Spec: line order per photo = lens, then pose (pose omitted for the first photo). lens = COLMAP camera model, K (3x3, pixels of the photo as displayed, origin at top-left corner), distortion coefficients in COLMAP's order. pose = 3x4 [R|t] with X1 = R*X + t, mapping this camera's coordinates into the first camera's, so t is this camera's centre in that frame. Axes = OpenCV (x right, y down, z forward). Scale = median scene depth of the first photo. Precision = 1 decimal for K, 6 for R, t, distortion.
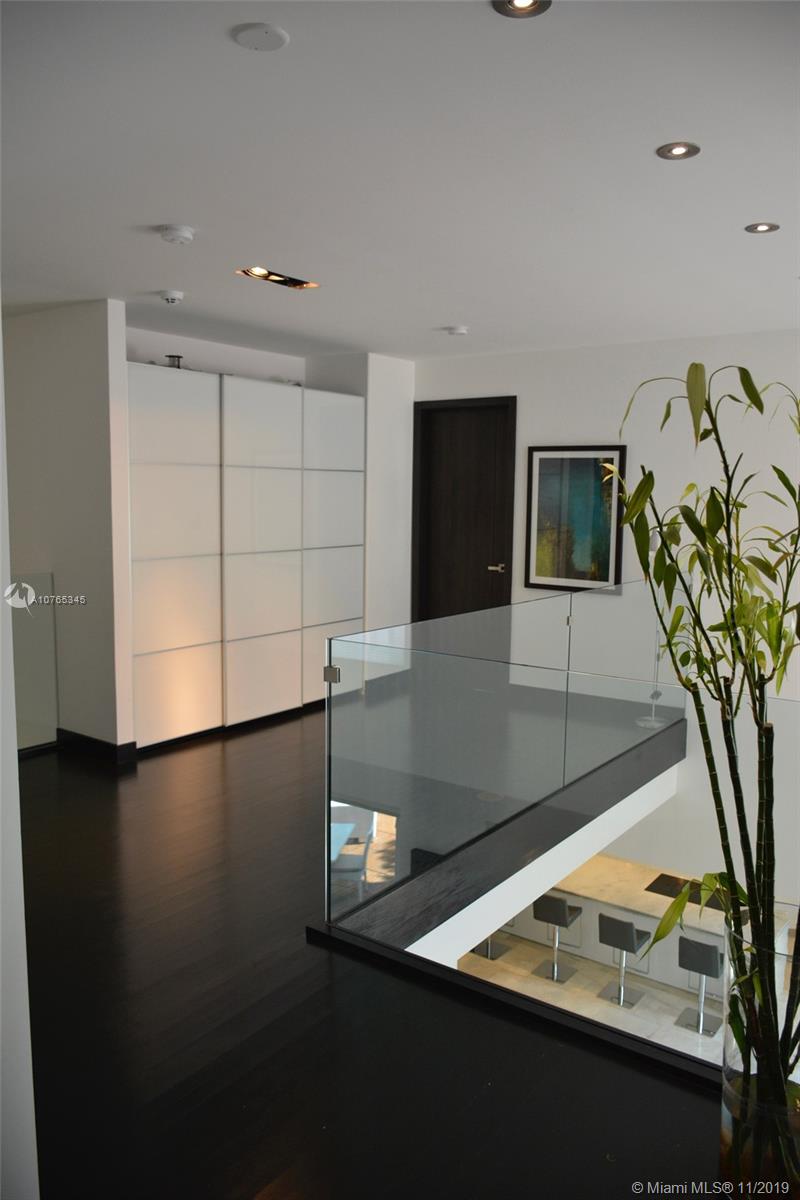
lens RADIAL K [[903.3, 0, 399.6], [0, 903.3, 596.1], [0, 0, 1]] dist [-0.030268, 0.001754]
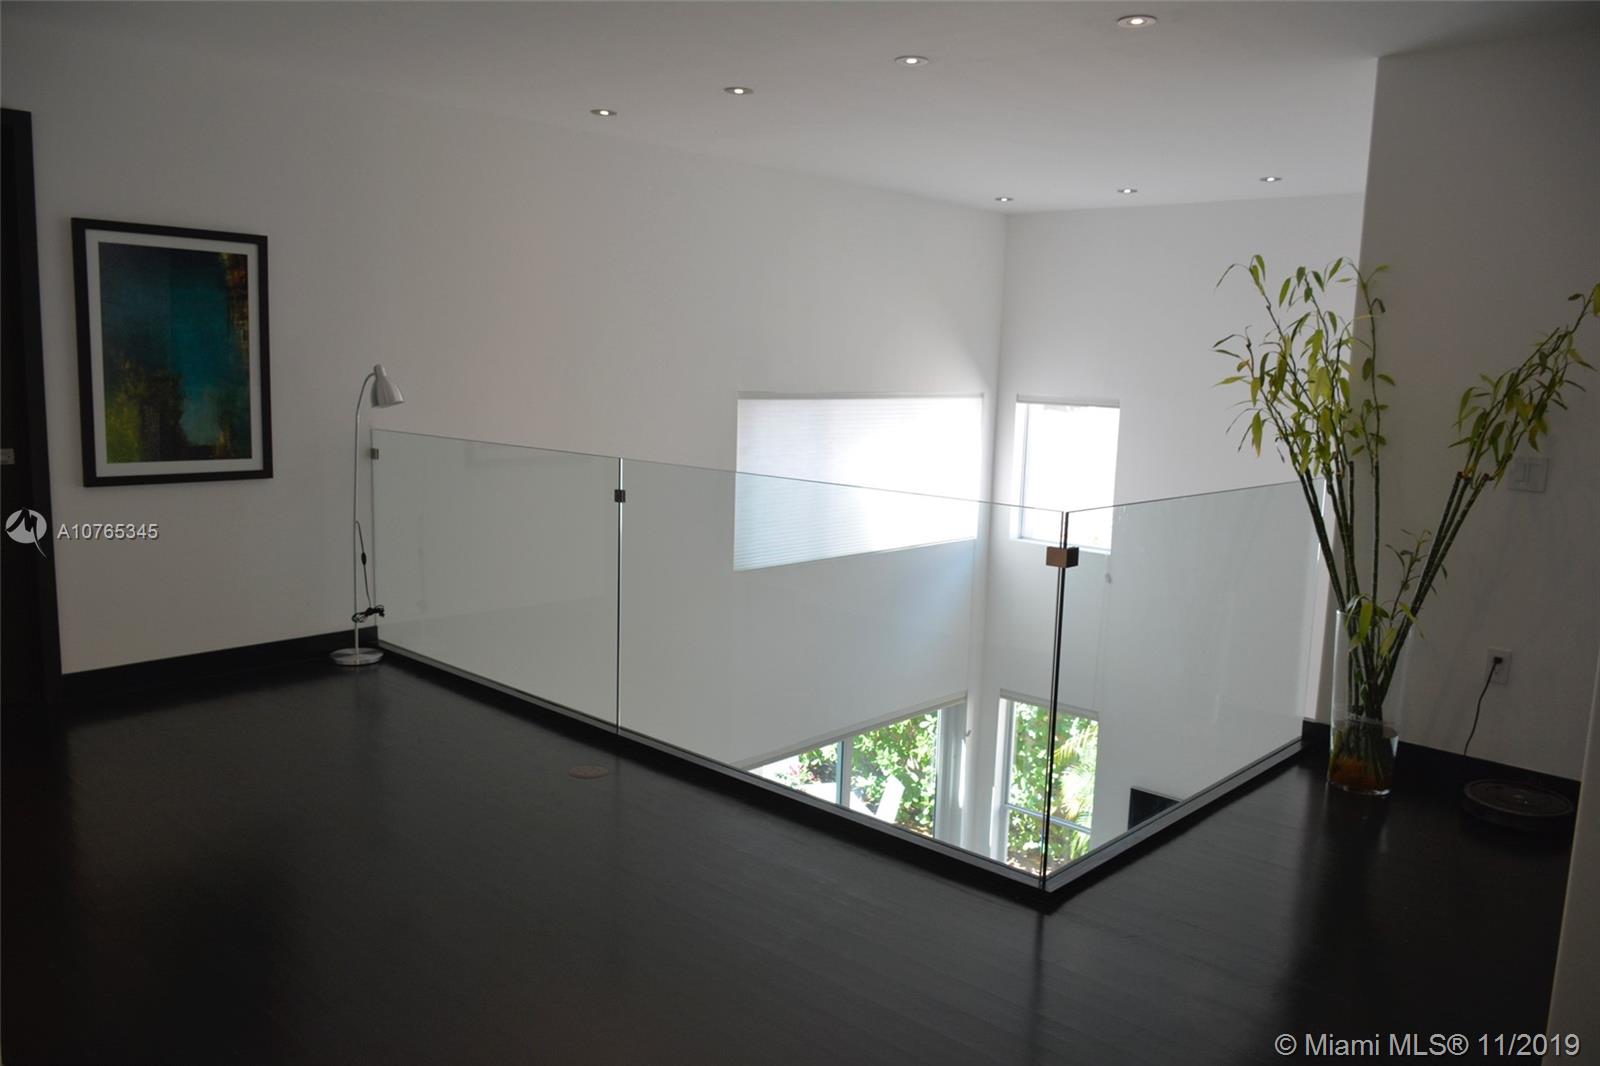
lens RADIAL K [[1204.4, 0, 799.2], [0, 1204.4, 534.5], [0, 0, 1]] dist [-0.030268, 0.001754]
pose [[0.110286, -0.149945, 0.982524, -0.522299], [0.085365, 0.986330, 0.140944, -0.046163], [-0.990227, 0.068329, 0.121579, 0.515661]]
